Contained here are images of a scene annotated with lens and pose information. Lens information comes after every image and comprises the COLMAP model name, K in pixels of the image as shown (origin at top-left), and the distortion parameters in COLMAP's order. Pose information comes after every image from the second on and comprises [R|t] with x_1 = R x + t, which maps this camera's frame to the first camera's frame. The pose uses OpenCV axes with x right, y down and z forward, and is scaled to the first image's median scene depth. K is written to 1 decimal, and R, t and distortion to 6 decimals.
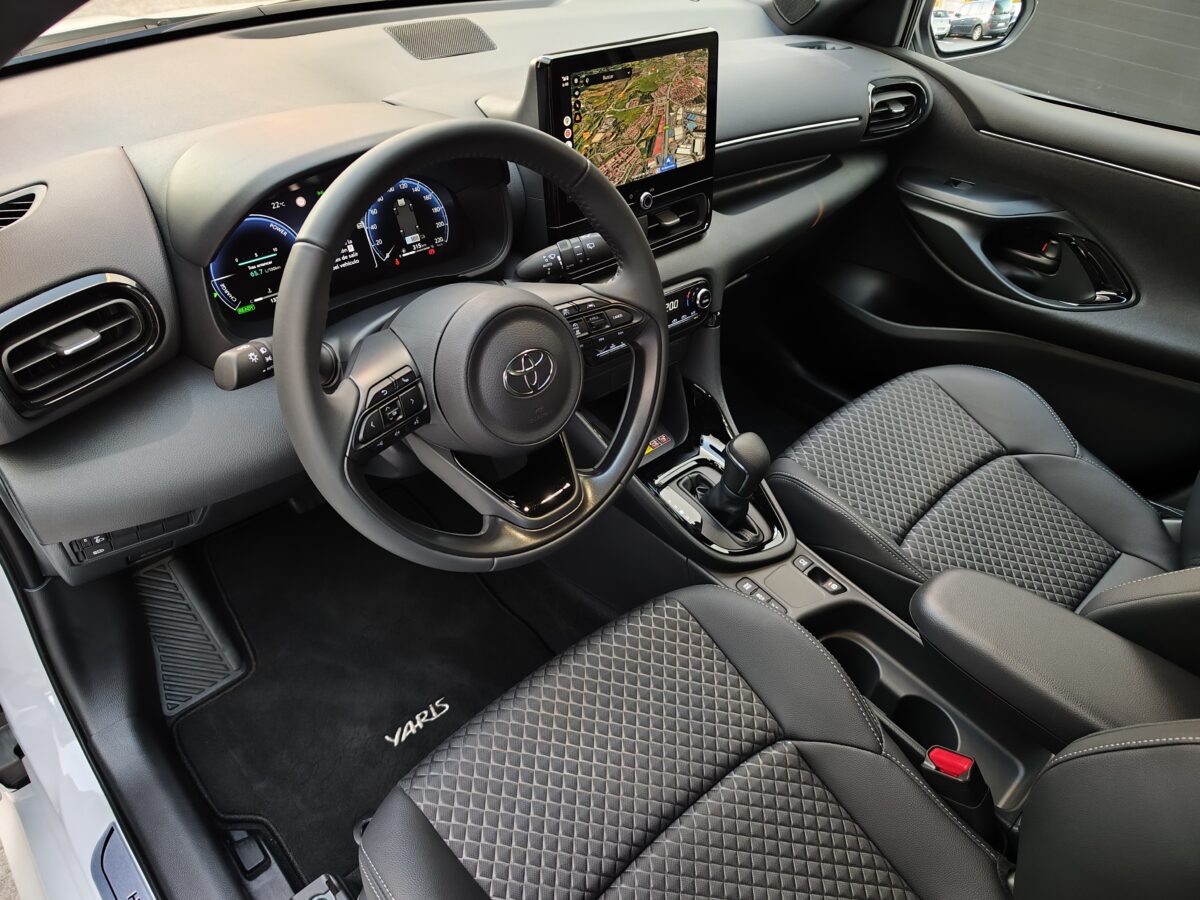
lens RADIAL K [[829.6, 0, 595.5], [0, 829.6, 445.8], [0, 0, 1]] dist [-0.002196, 0.002245]
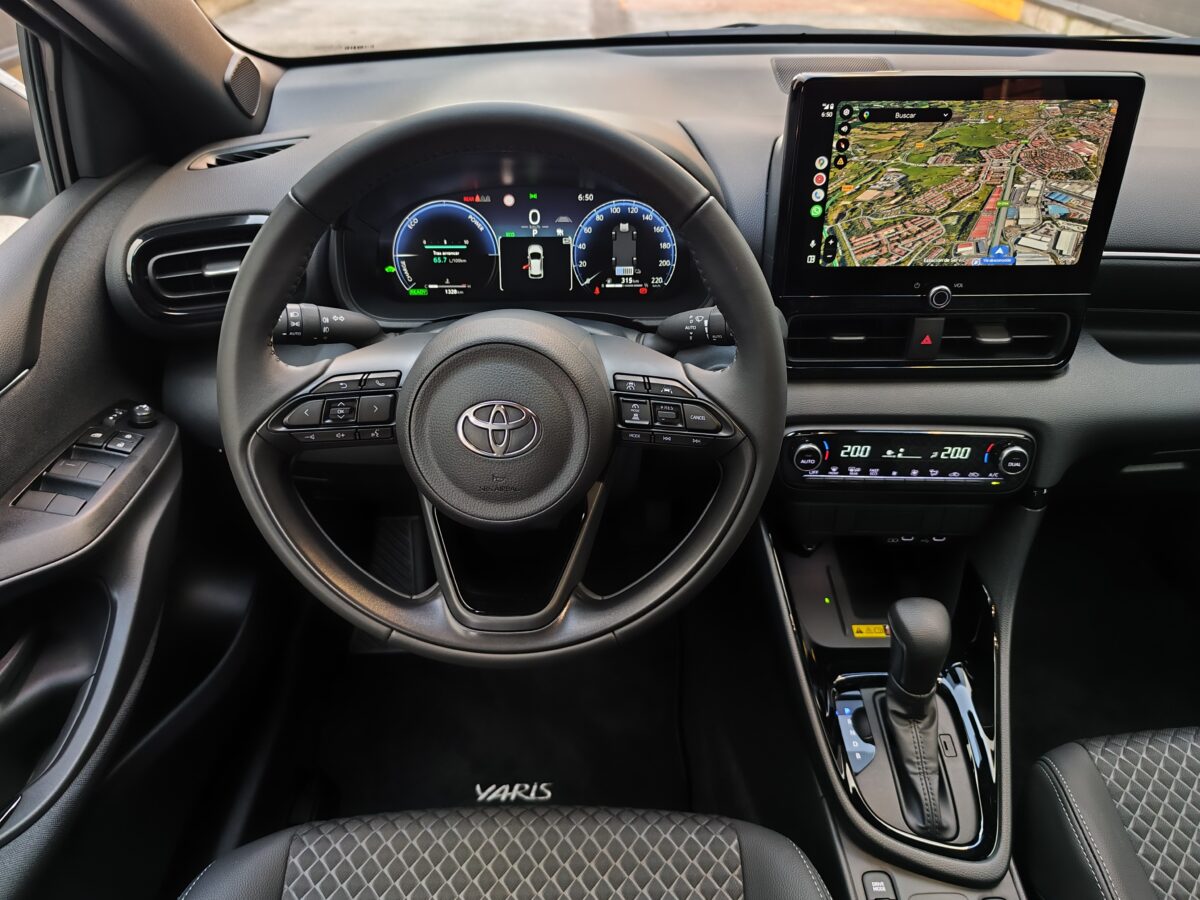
lens RADIAL K [[829.6, 0, 599.1], [0, 829.6, 442.7], [0, 0, 1]] dist [-0.002196, 0.002245]
pose [[0.742427, 0.328695, -0.583748, 0.299589], [-0.382689, 0.923282, 0.033164, -0.094370], [0.549865, 0.198772, 0.811257, 0.294715]]
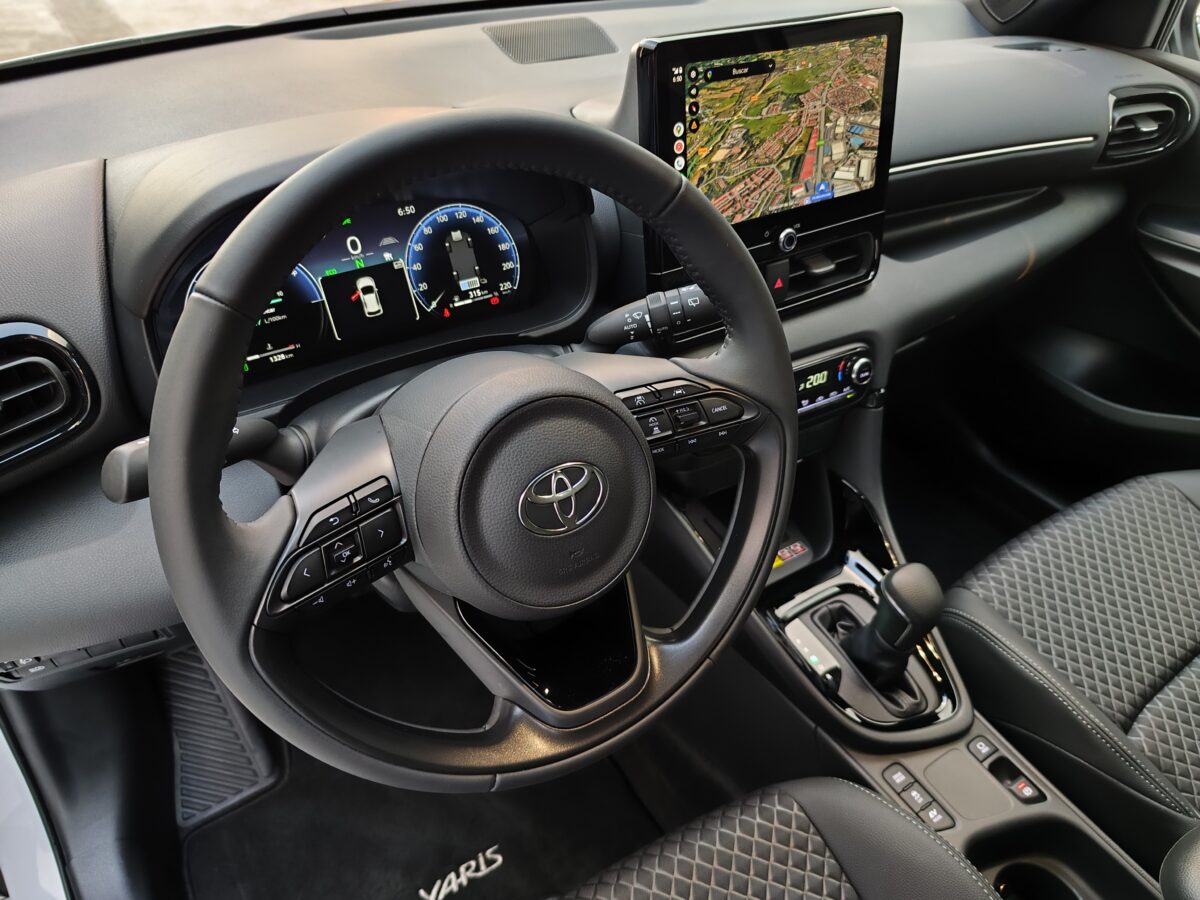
lens RADIAL K [[829.6, 0, 606.3], [0, 829.6, 453.3], [0, 0, 1]] dist [-0.002196, 0.002245]
pose [[0.982960, 0.064765, -0.172033, 0.042076], [-0.070901, 0.997039, -0.029762, -0.073400], [0.169596, 0.041453, 0.984641, 0.252991]]
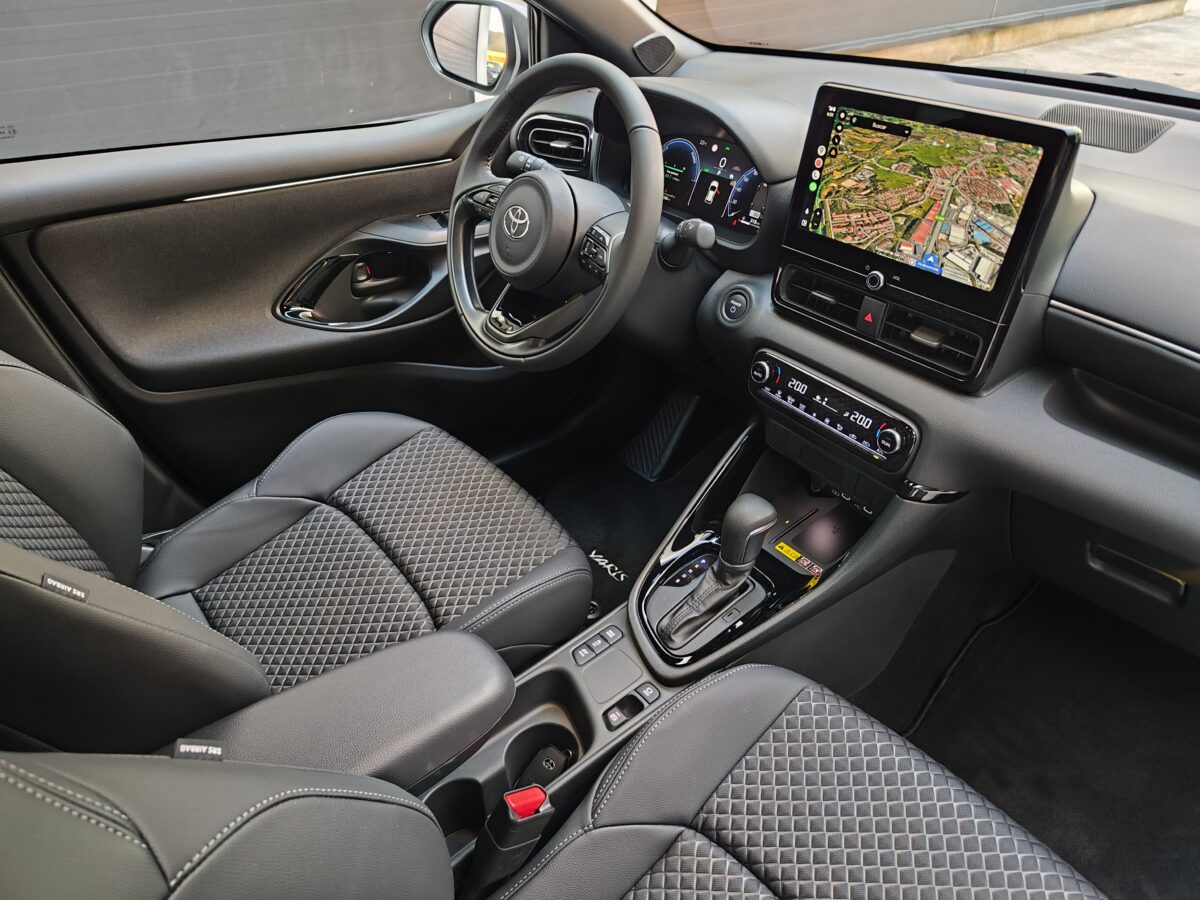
lens RADIAL K [[829.6, 0, 576.3], [0, 829.6, 465.4], [0, 0, 1]] dist [-0.002196, 0.002245]
pose [[-0.097308, 0.517860, -0.849913, 0.933140], [-0.627310, 0.631063, 0.456335, -0.374630], [0.772666, 0.577564, 0.263452, 0.642360]]
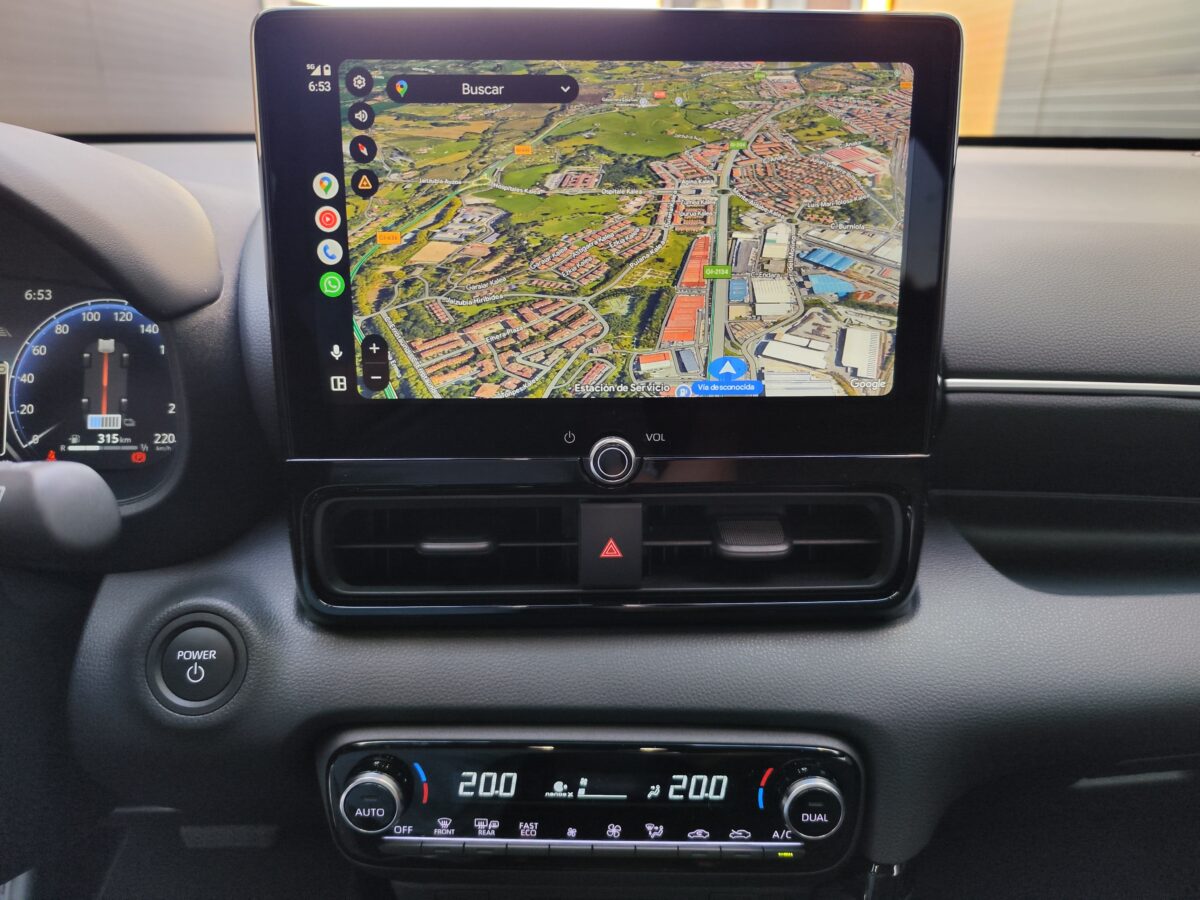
lens RADIAL K [[829.6, 0, 604.1], [0, 829.6, 441.8], [0, 0, 1]] dist [-0.002196, 0.002245]
pose [[0.749925, 0.180665, -0.636374, 0.273885], [-0.380773, 0.904532, -0.191922, -0.237352], [0.540947, 0.386241, 0.747124, 0.744158]]
